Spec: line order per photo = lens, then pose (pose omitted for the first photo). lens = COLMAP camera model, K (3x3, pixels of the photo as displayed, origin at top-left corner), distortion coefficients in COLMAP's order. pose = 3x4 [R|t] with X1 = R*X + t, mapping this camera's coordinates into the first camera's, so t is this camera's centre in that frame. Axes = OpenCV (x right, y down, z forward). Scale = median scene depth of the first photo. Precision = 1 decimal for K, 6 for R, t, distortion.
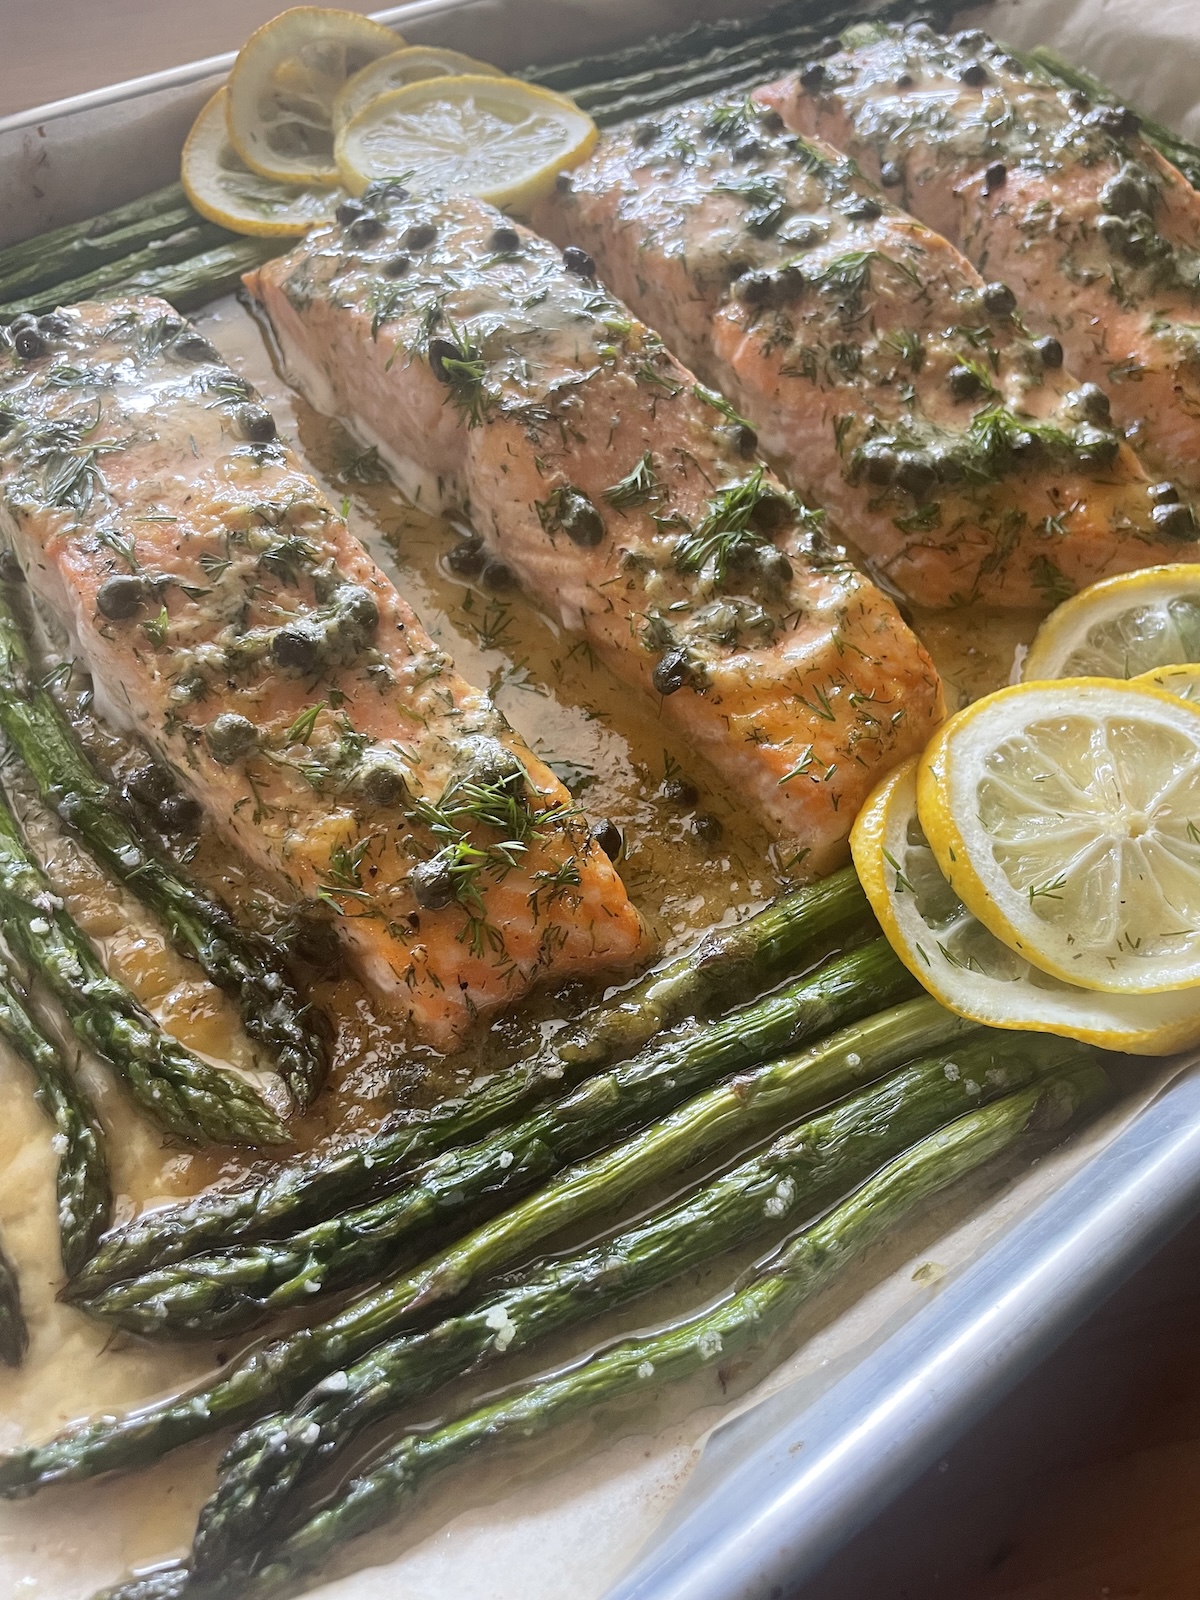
lens RADIAL K [[1209.0, 0, 607.6], [0, 1209.0, 784.5], [0, 0, 1]] dist [0.033491, -0.063661]
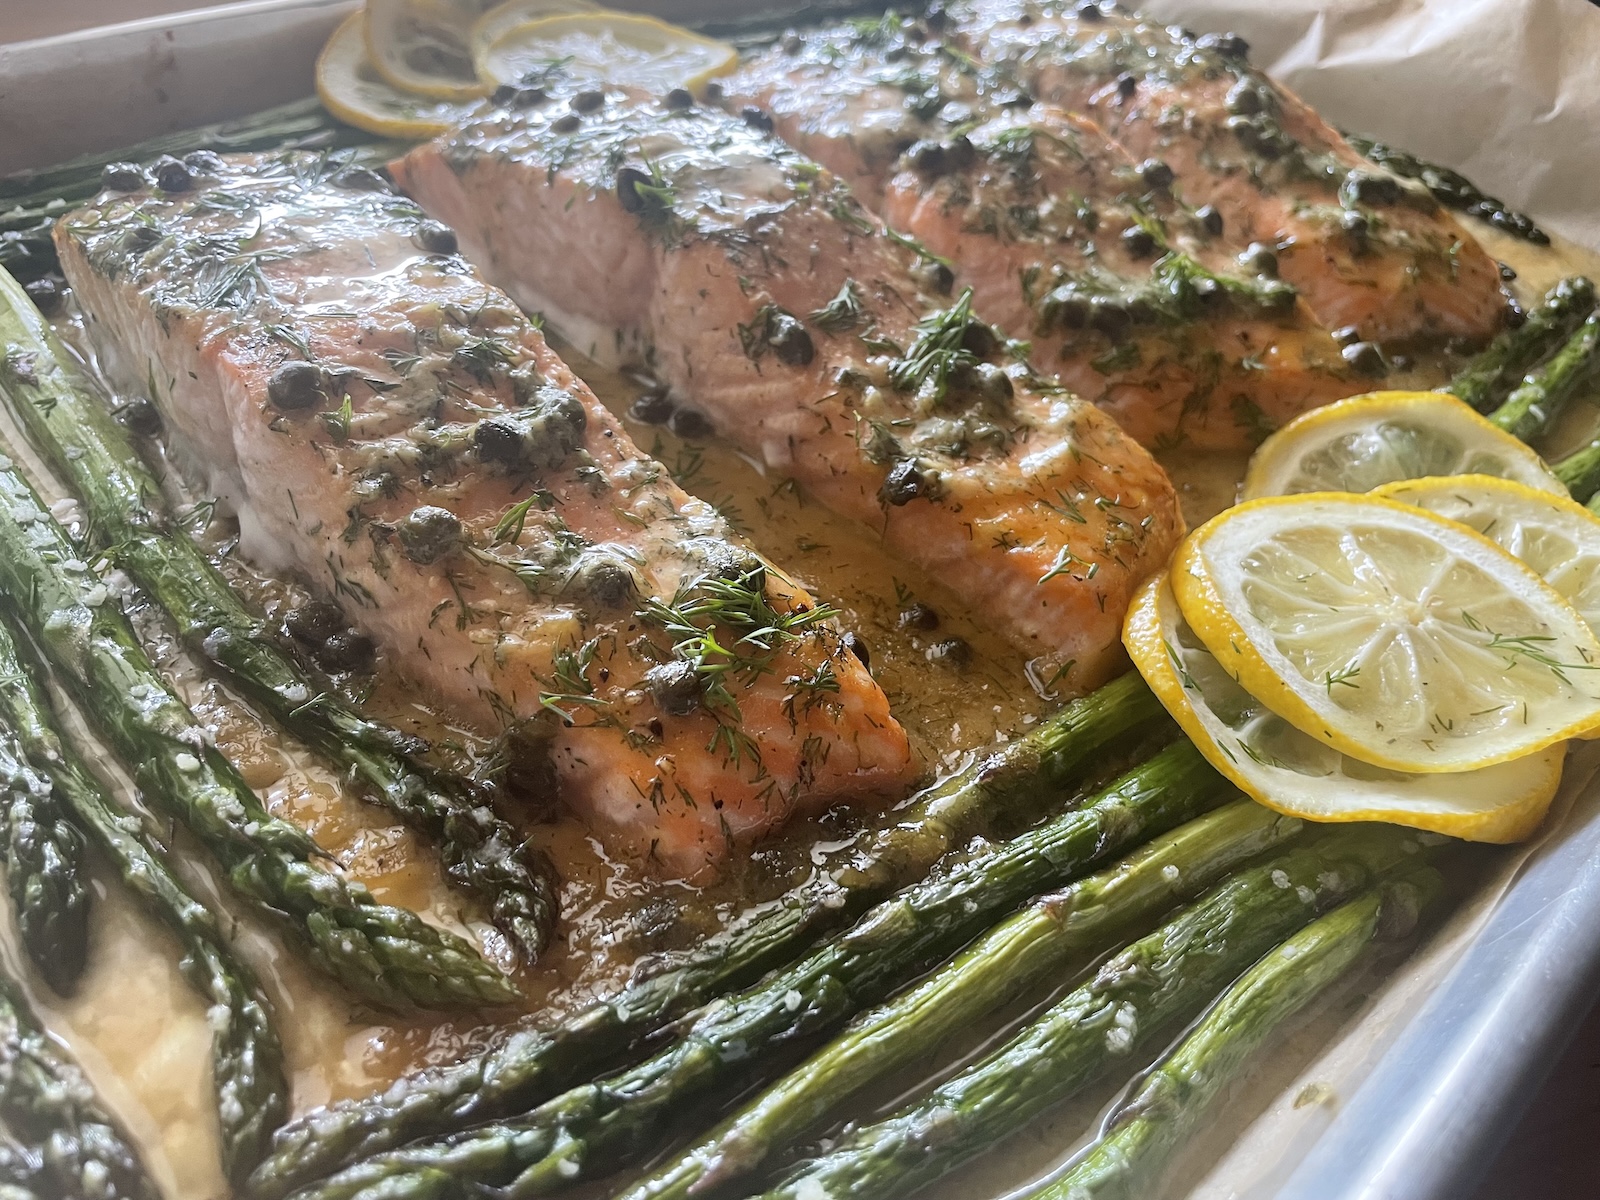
lens RADIAL K [[1209.0, 0, 792.5], [0, 1209.0, 615.6], [0, 0, 1]] dist [0.033491, -0.063661]
pose [[0.992747, -0.035895, 0.114736, -0.141001], [0.057831, 0.979293, -0.194013, 0.180350], [-0.105396, 0.199241, 0.974266, 0.135113]]
